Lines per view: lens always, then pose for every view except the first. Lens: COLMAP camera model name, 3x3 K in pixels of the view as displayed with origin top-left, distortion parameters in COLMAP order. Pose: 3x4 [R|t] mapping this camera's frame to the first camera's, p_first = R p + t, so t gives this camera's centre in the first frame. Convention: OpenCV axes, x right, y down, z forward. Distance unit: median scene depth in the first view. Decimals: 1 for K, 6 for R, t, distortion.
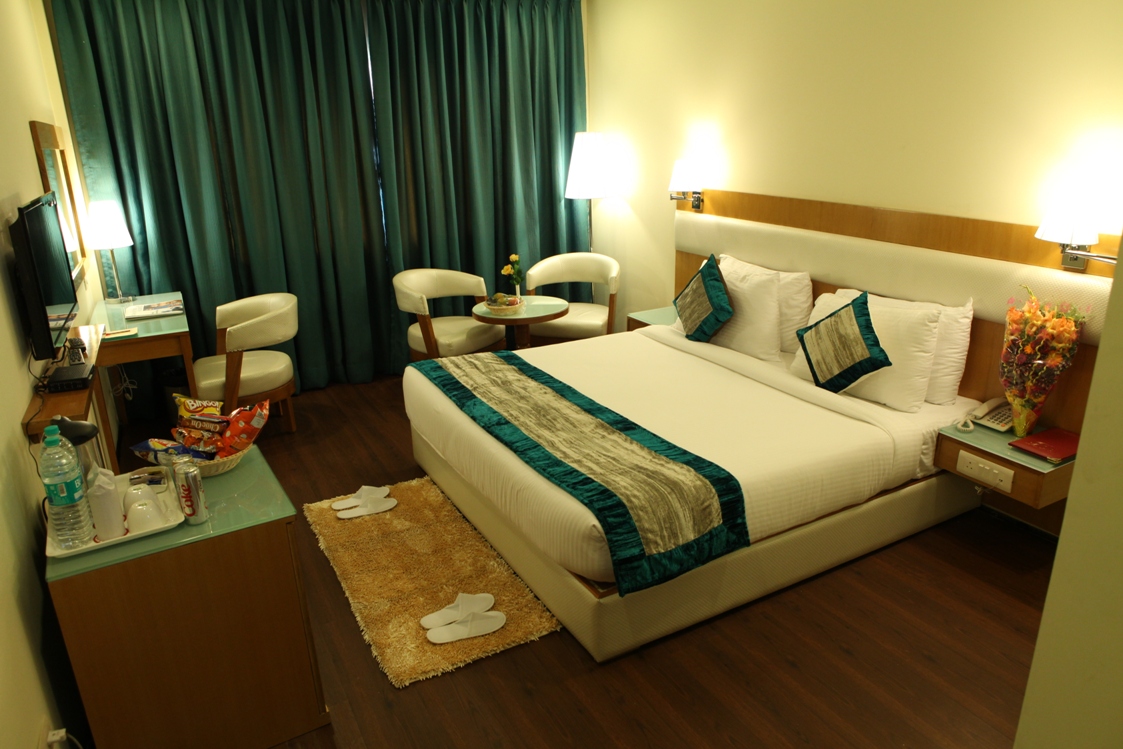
lens RADIAL K [[765.1, 0, 561.5], [0, 765.1, 374.5], [0, 0, 1]] dist [-0.112970, 0.076923]
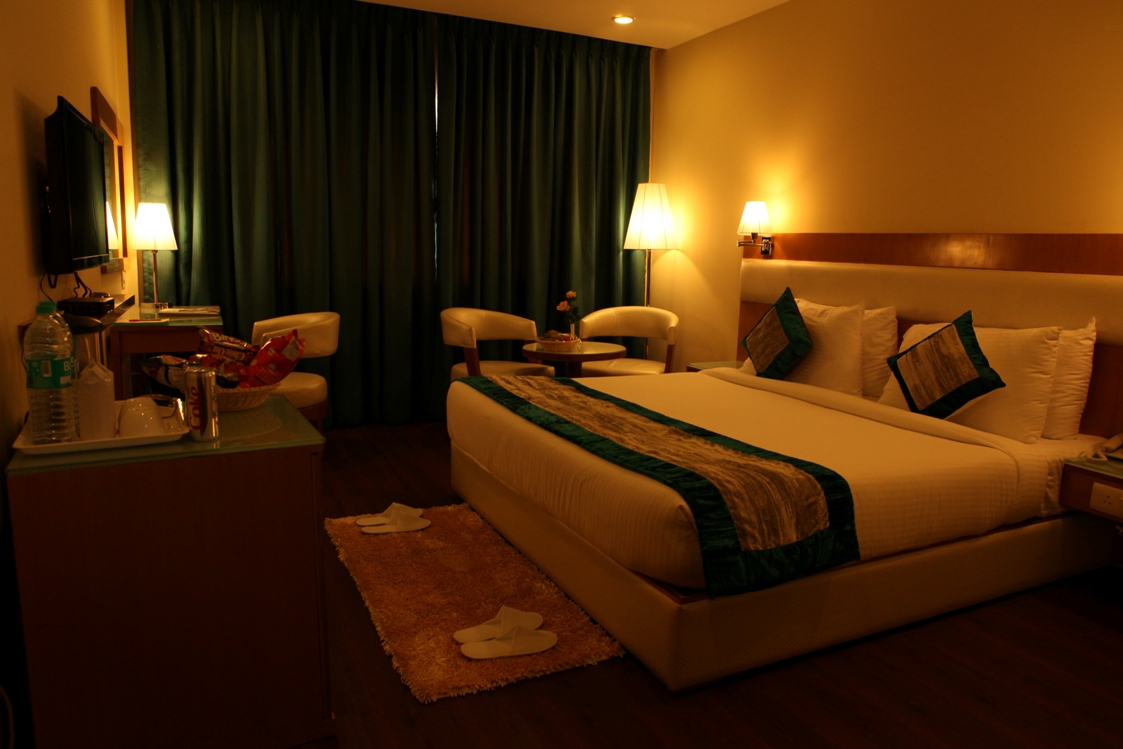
lens RADIAL K [[765.1, 0, 561.5], [0, 765.1, 374.5], [0, 0, 1]] dist [-0.112970, 0.076923]
pose [[0.997500, 0.057410, -0.041195, -0.043628], [-0.063237, 0.985422, -0.157941, 0.142868], [0.031527, 0.160151, 0.986589, 0.121976]]
